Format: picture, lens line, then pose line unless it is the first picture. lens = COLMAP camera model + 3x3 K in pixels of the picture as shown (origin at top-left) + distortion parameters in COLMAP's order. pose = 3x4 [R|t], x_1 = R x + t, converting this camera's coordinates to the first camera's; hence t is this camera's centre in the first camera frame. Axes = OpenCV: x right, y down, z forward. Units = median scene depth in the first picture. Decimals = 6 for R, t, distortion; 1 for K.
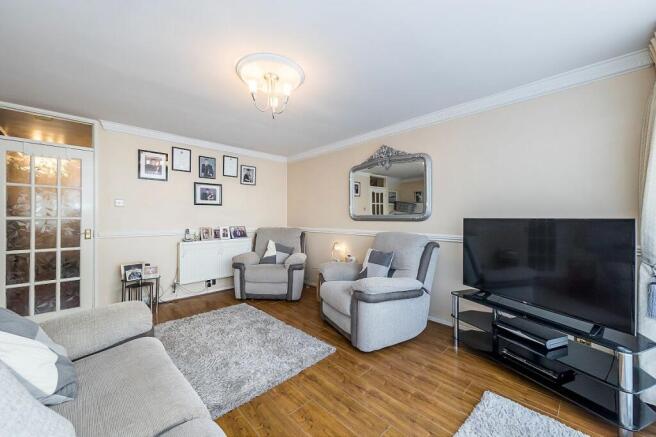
lens RADIAL K [[251.6, 0, 328.0], [0, 251.6, 218.5], [0, 0, 1]] dist [0.000321, 0.000017]
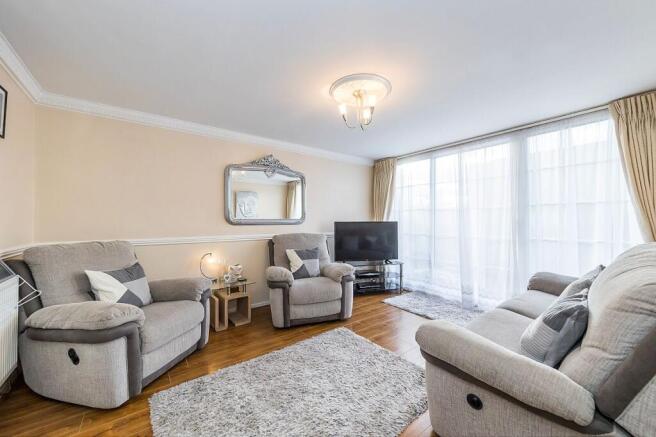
lens RADIAL K [[251.6, 0, 328.0], [0, 251.6, 218.5], [0, 0, 1]] dist [0.000321, 0.000017]
pose [[0.108392, 0.012796, 0.994026, -1.063421], [0.003637, 0.999905, -0.013268, -0.001297], [-0.994102, 0.005053, 0.108335, 0.814657]]
